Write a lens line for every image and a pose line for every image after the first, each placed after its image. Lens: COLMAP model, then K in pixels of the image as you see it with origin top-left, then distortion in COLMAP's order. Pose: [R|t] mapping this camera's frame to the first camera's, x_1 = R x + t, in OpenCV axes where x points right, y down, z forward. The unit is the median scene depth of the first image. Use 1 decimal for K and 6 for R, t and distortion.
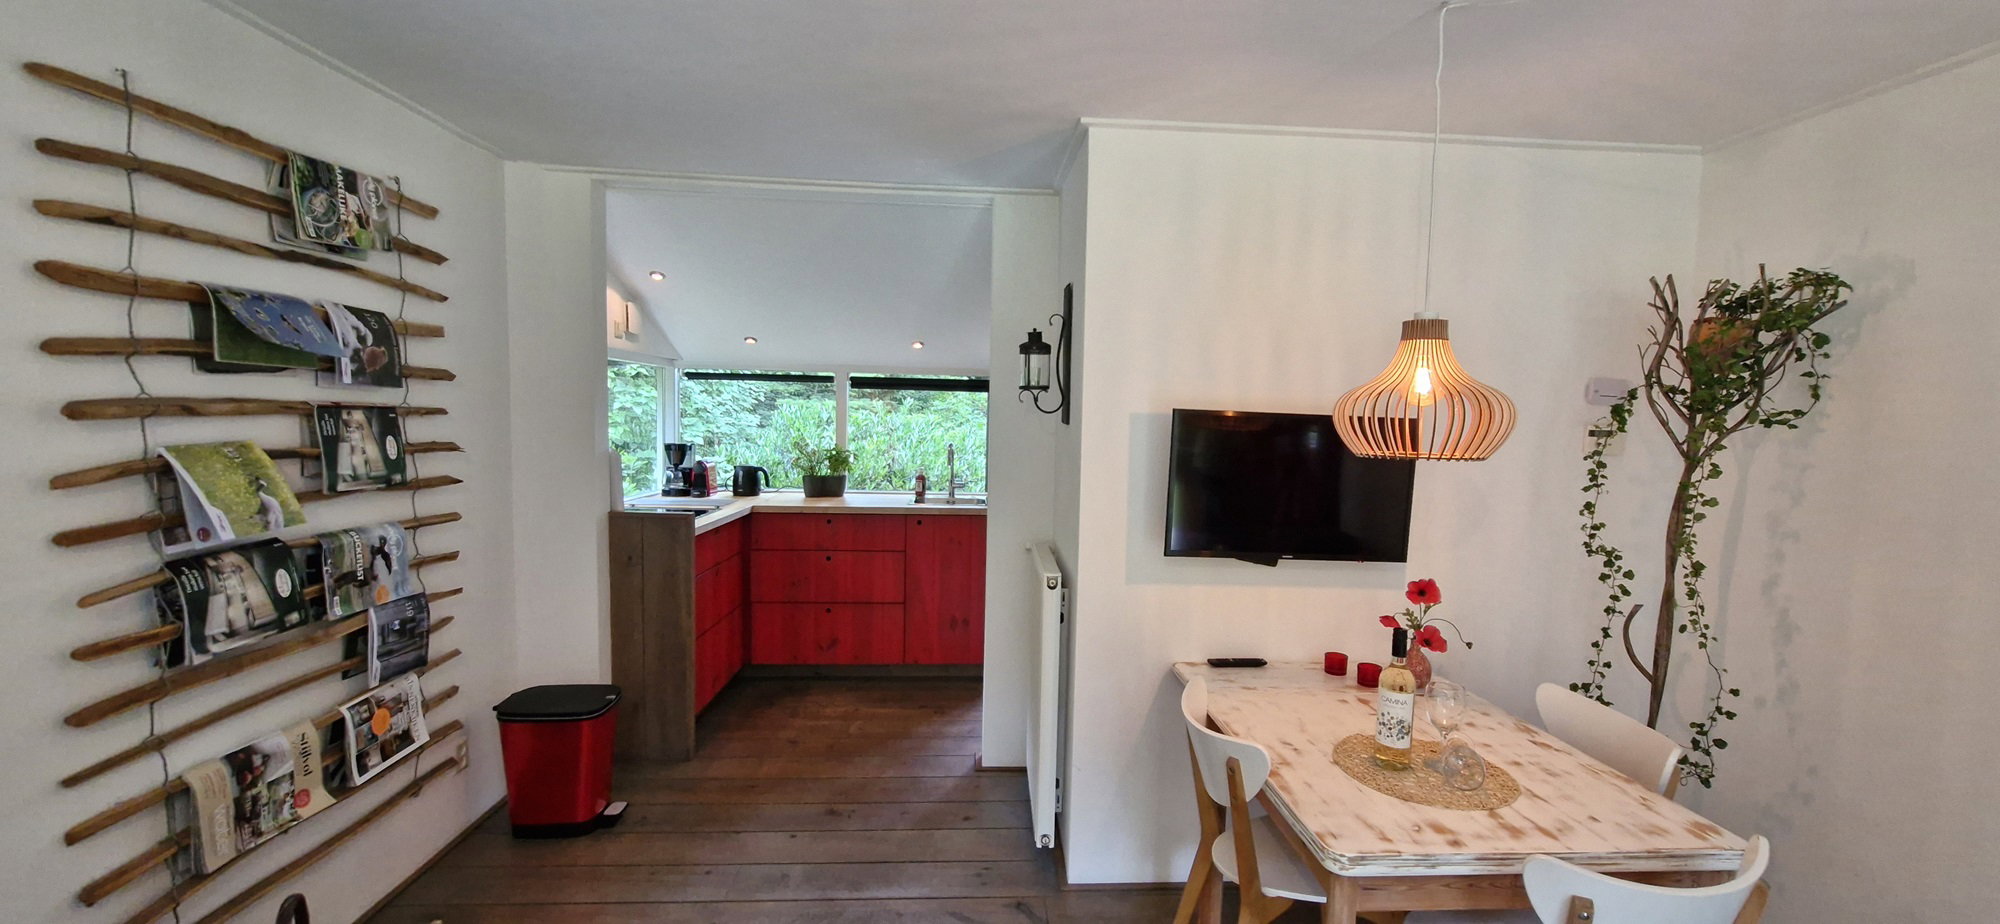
lens RADIAL K [[772.3, 0, 1029.6], [0, 772.3, 463.0], [0, 0, 1]] dist [-0.000886, -0.000028]
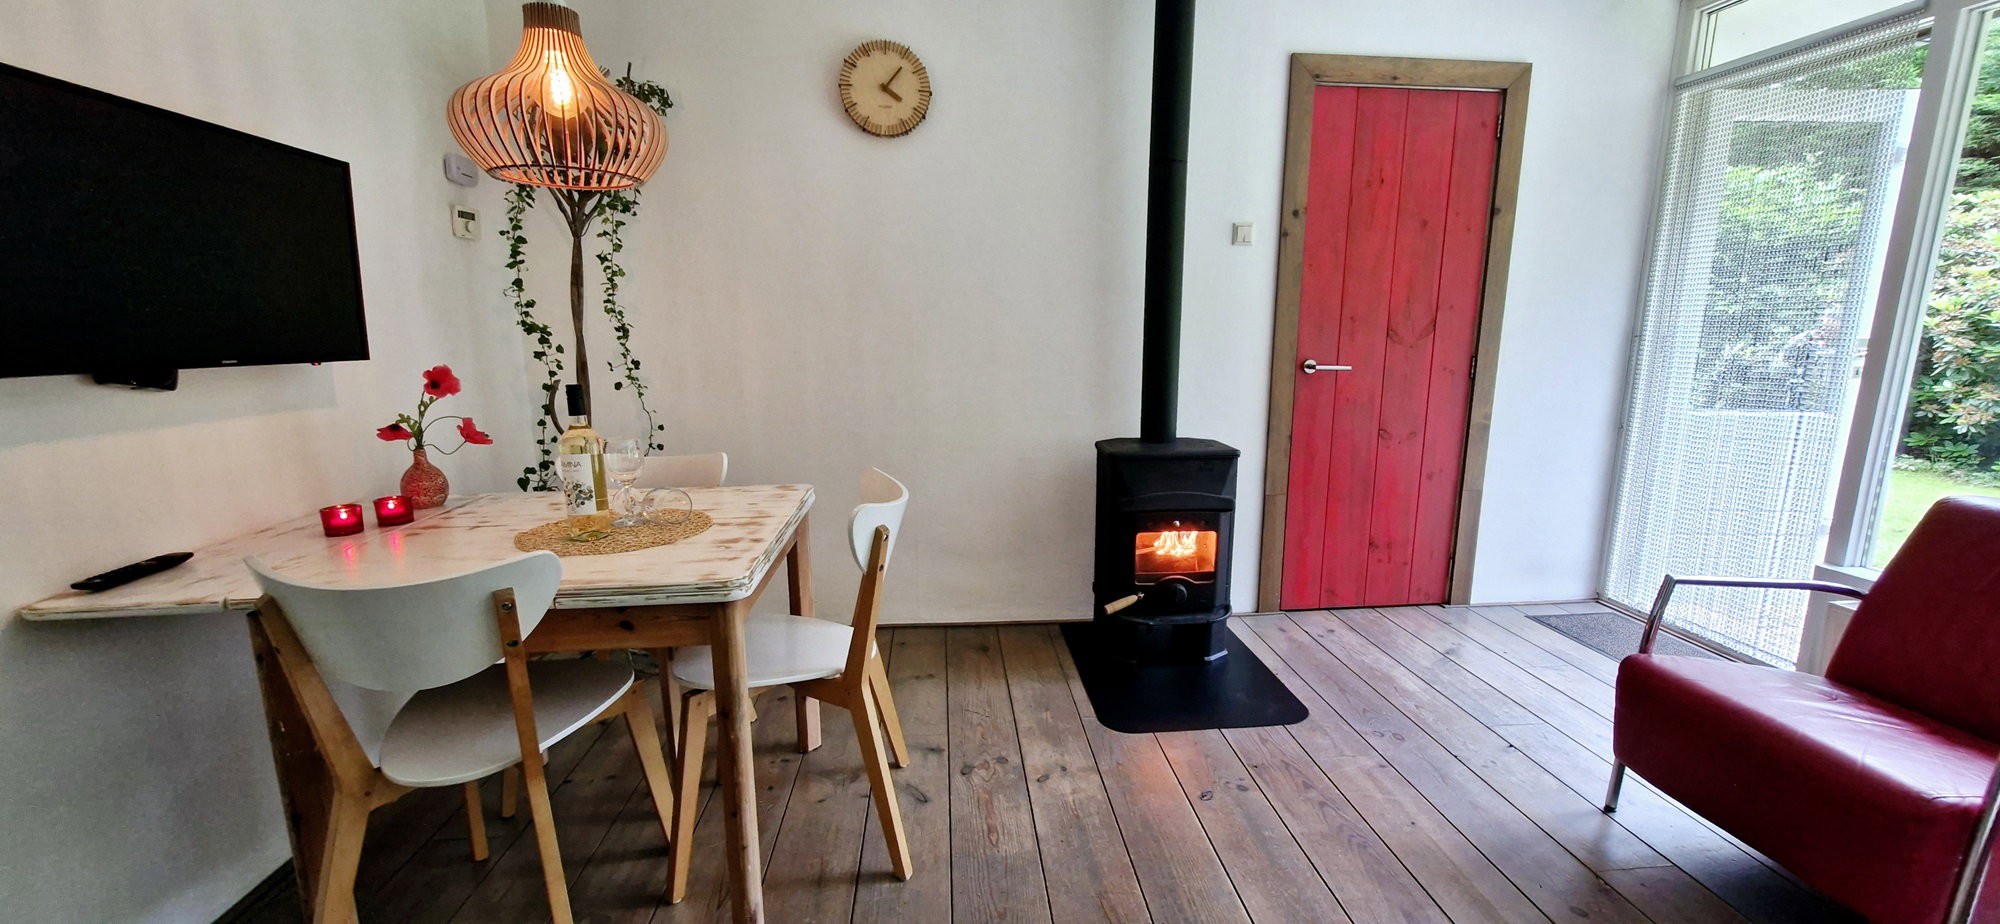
lens RADIAL K [[772.3, 0, 1029.6], [0, 772.3, 463.0], [0, 0, 1]] dist [-0.000886, -0.000028]
pose [[-0.042678, -0.210497, 0.976663, -0.321482], [0.058624, 0.975341, 0.212774, 0.110954], [-0.997367, 0.066337, -0.029285, 0.403300]]
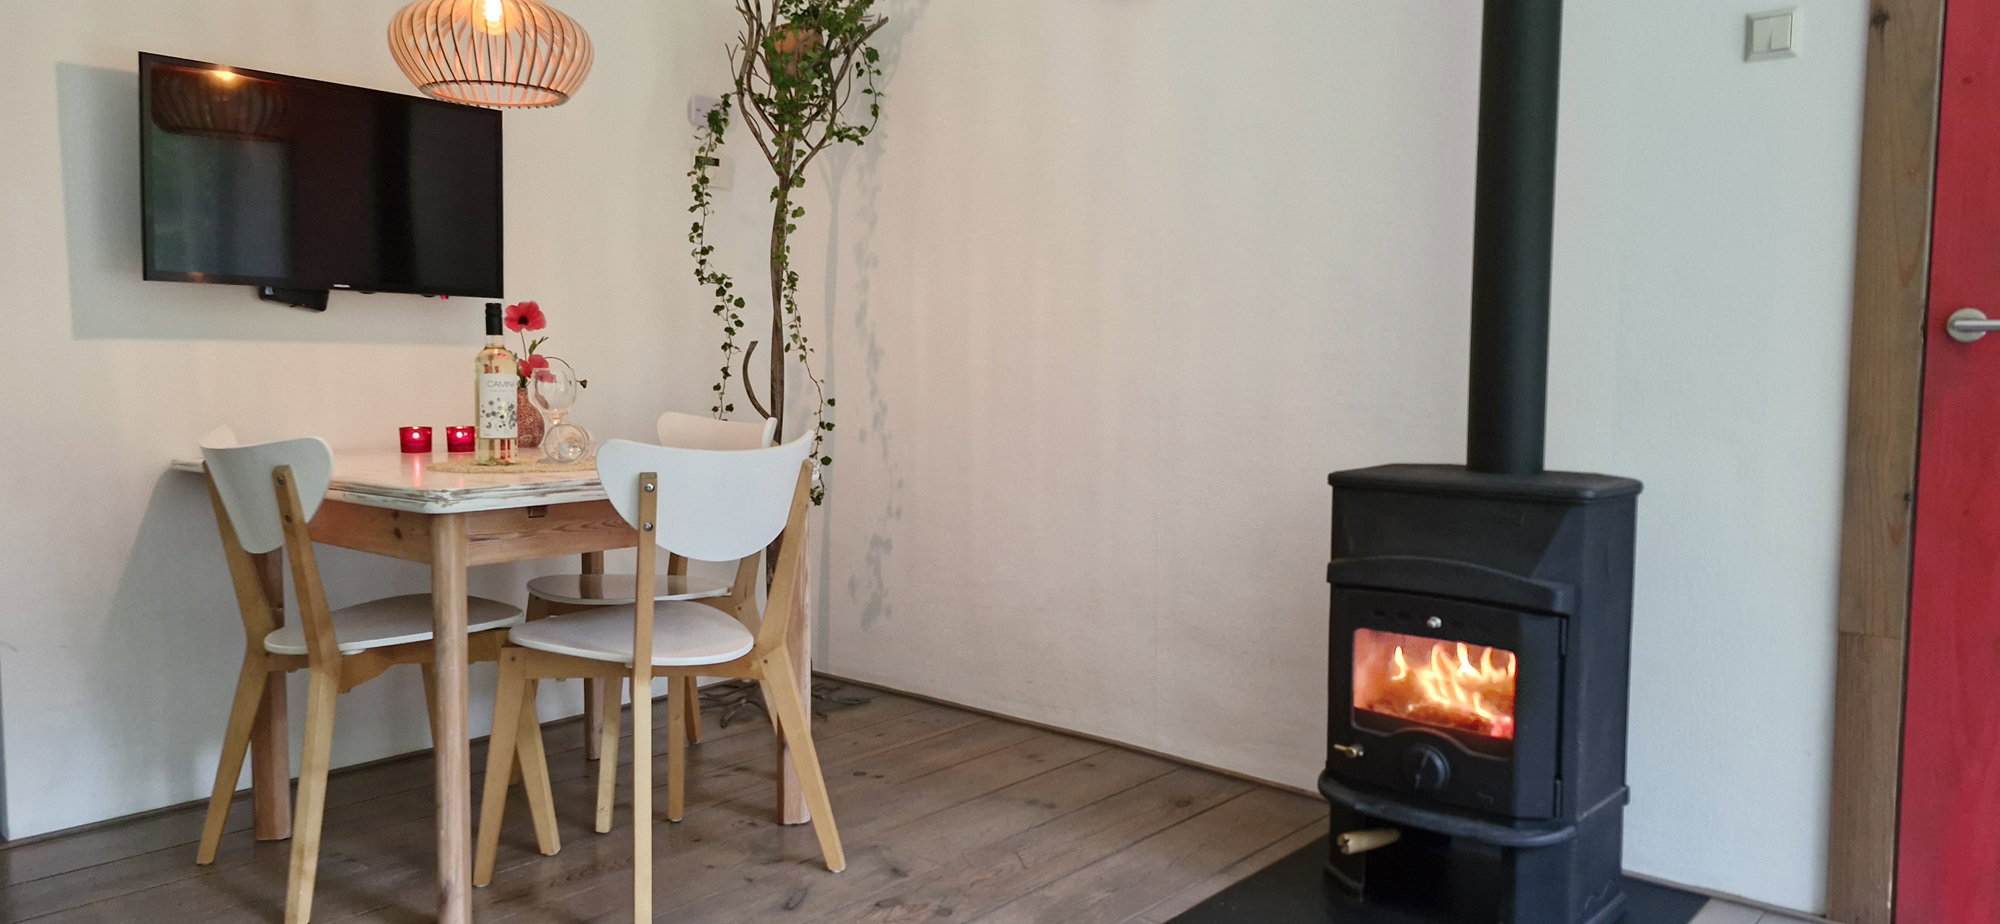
lens RADIAL K [[1309.9, 0, 1000.0], [0, 1309.9, 462.0], [0, 0, 1]] dist [0.067556, -0.086179]
pose [[0.694921, -0.092058, 0.713169, -0.139901], [0.064837, 0.995753, 0.065357, 0.253731], [-0.716157, 0.000822, 0.697939, -0.312401]]
